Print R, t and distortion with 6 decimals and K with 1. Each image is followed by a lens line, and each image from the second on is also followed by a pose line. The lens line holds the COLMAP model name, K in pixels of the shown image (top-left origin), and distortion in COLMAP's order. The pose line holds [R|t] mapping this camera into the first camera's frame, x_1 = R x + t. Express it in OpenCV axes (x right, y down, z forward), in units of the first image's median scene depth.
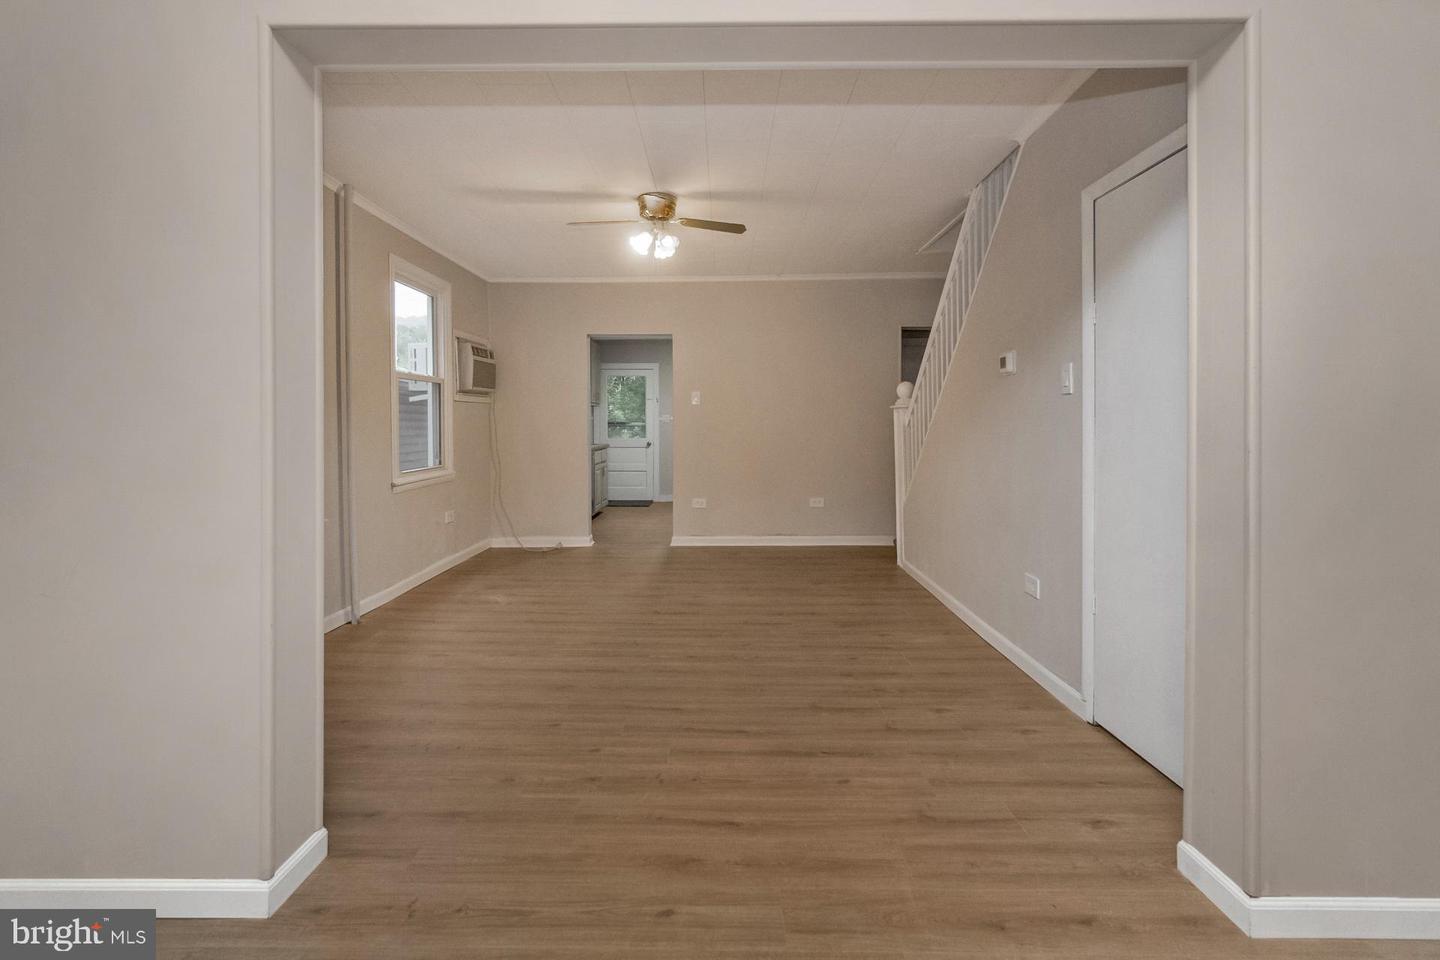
lens RADIAL K [[642.3, 0, 719.2], [0, 642.3, 424.5], [0, 0, 1]] dist [-0.000798, 0.000191]
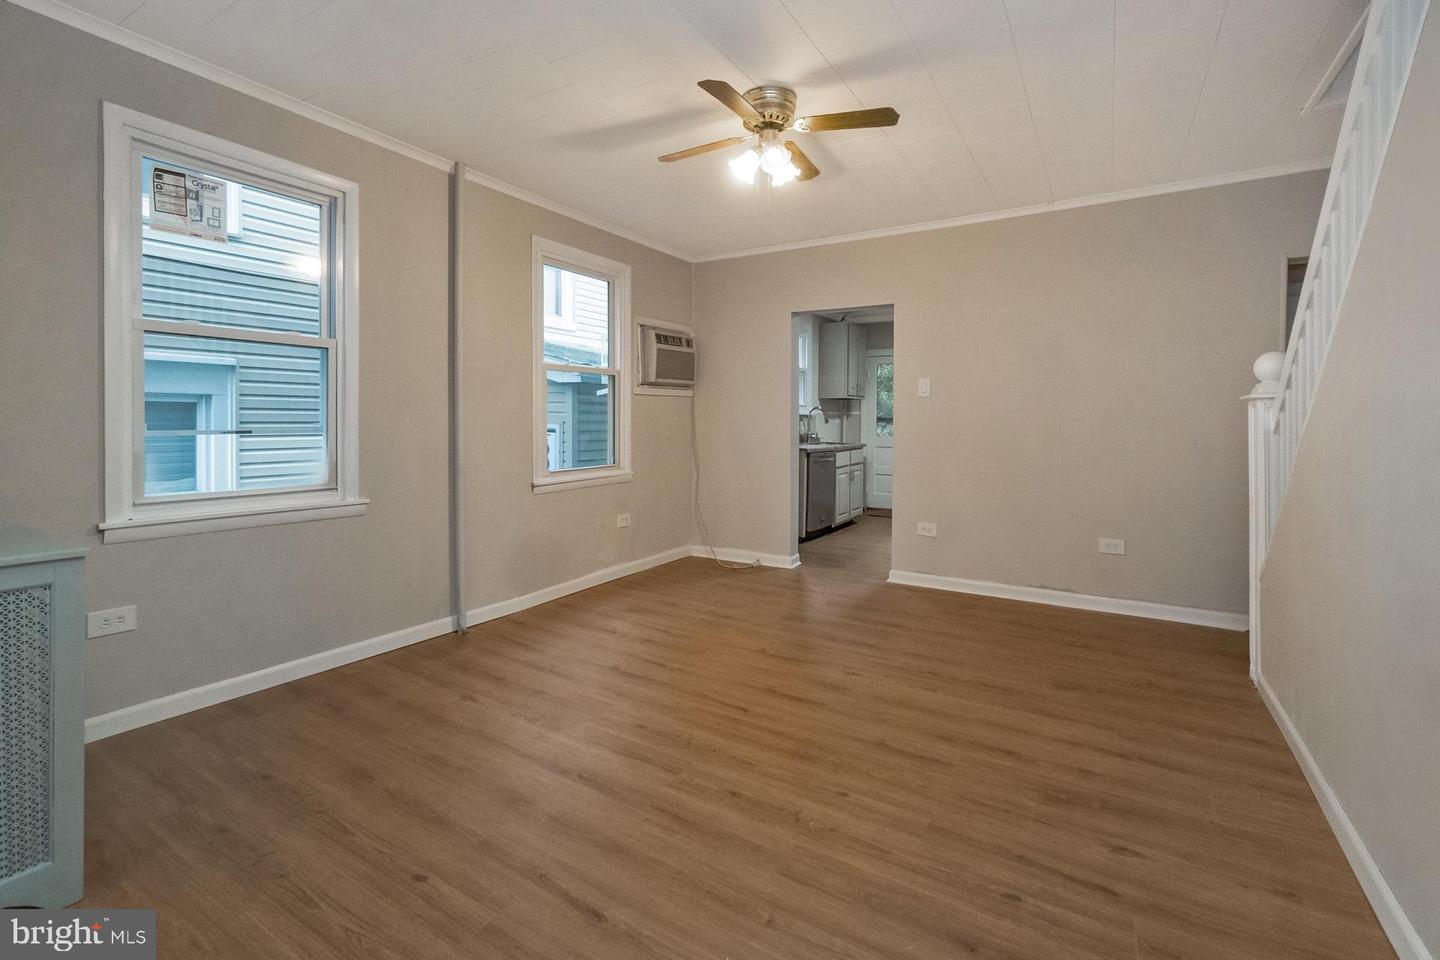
lens RADIAL K [[642.3, 0, 719.2], [0, 642.3, 424.5], [0, 0, 1]] dist [-0.000798, 0.000191]
pose [[0.859762, 0.014411, -0.510491, 0.160382], [-0.009766, 0.999883, 0.011778, -0.005753], [0.510601, -0.005141, 0.859802, 0.275970]]
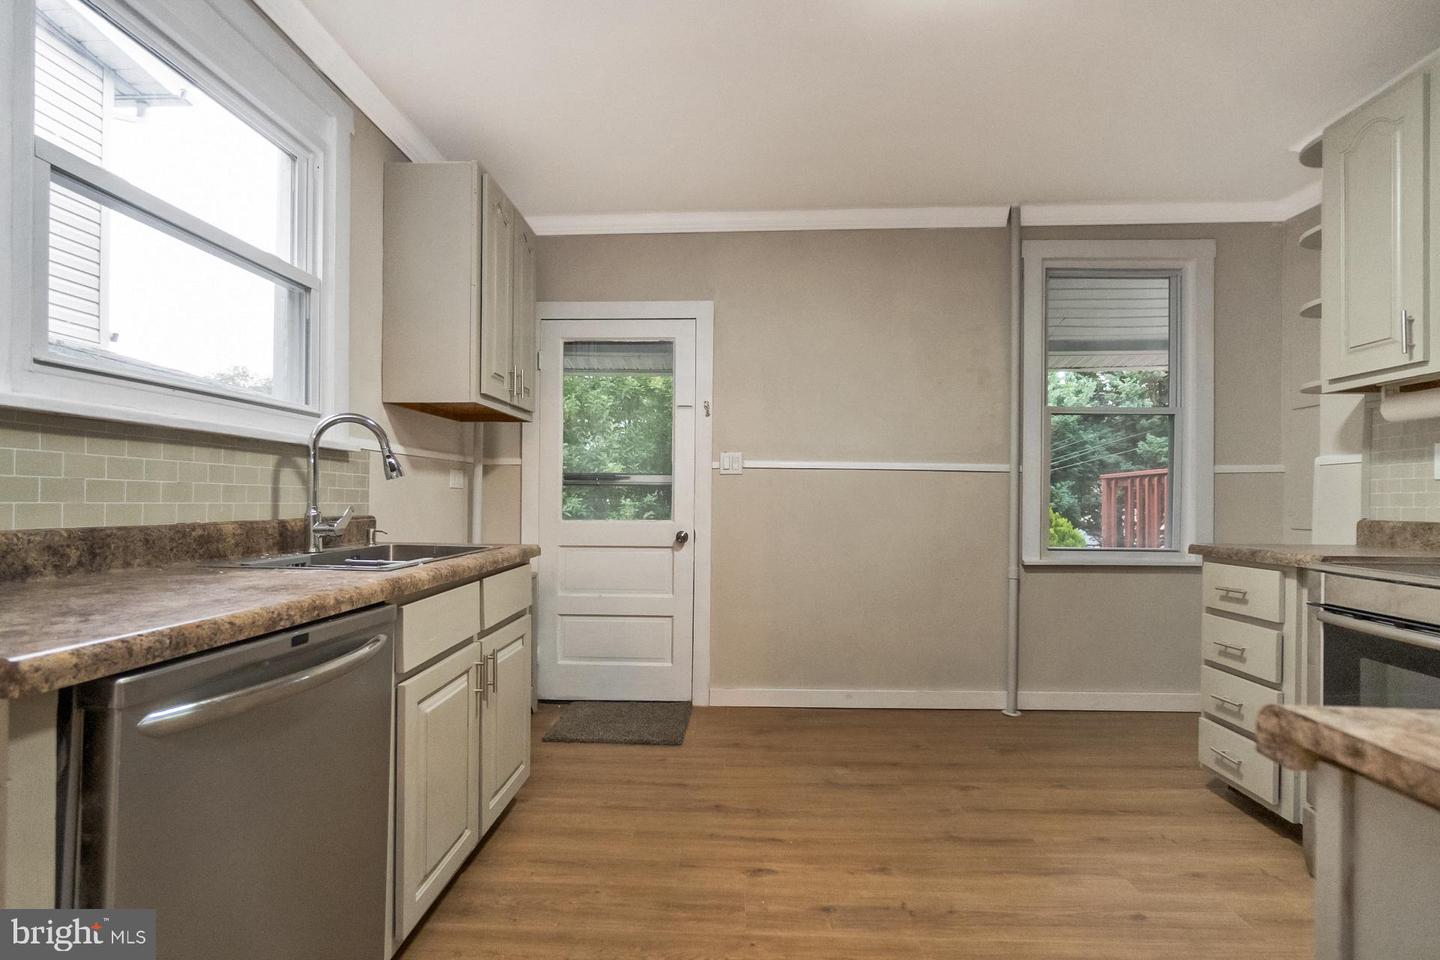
lens RADIAL K [[648.4, 0, 722.2], [0, 648.4, 497.1], [0, 0, 1]] dist [0.000013, 0.000044]
pose [[0.999734, 0.005677, -0.022335, -0.148200], [-0.005674, 0.999984, 0.000172, 0.015121], [0.022335, -0.000045, 0.999751, 1.215860]]
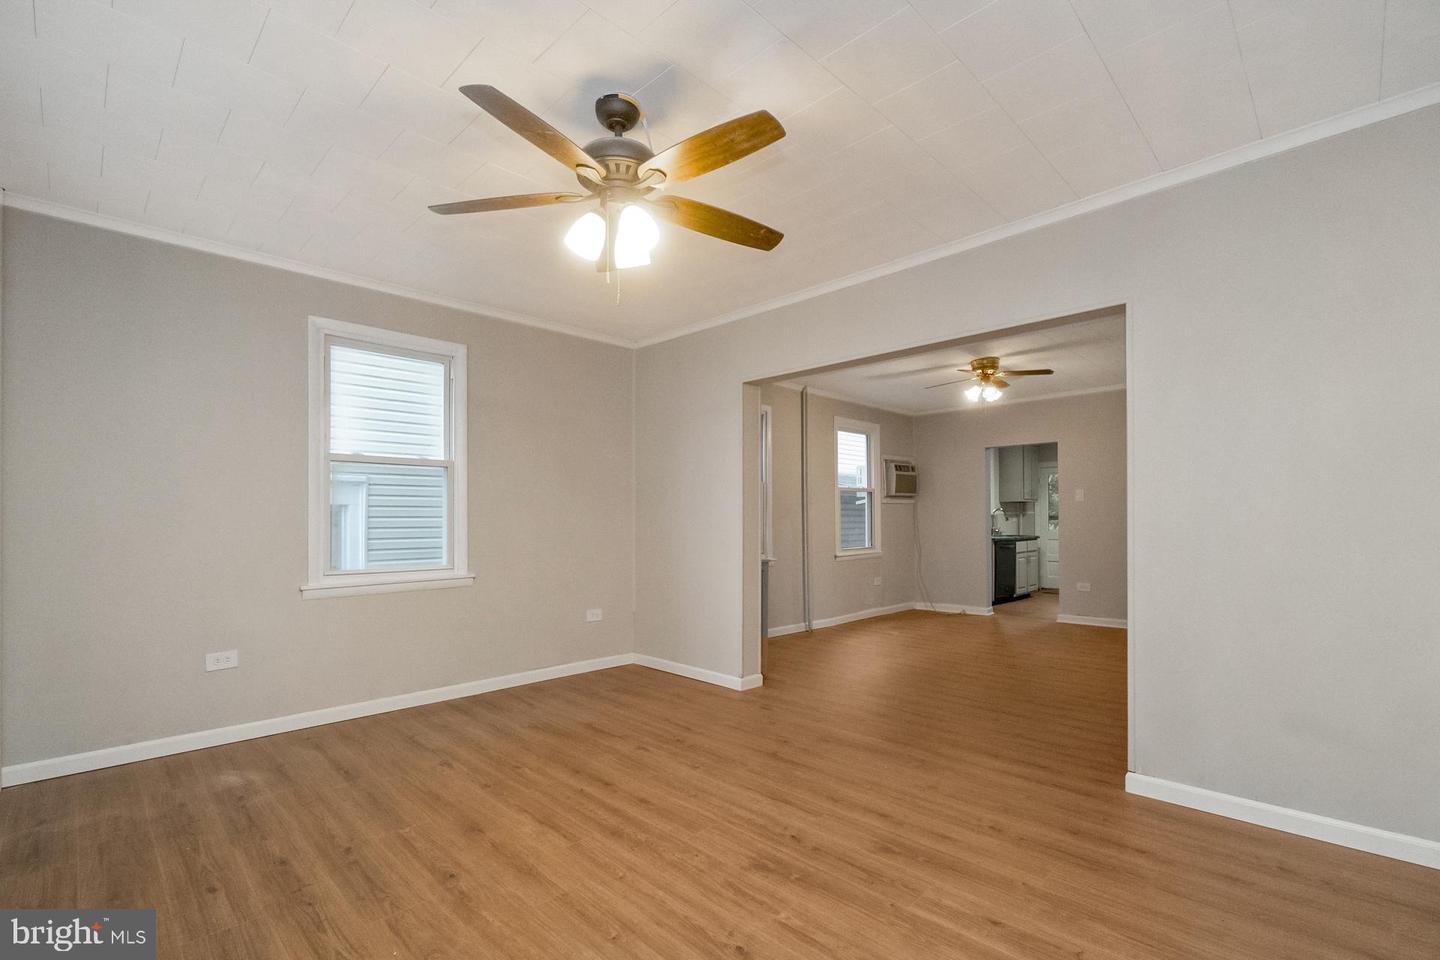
lens RADIAL K [[644.2, 0, 718.2], [0, 644.2, 520.4], [0, 0, 1]] dist [0.000446, 0.000220]
pose [[0.715659, -0.002397, -0.698446, 0.352346], [0.004080, 0.999991, 0.000748, -0.000263], [0.698438, -0.003384, 0.715662, -0.322886]]
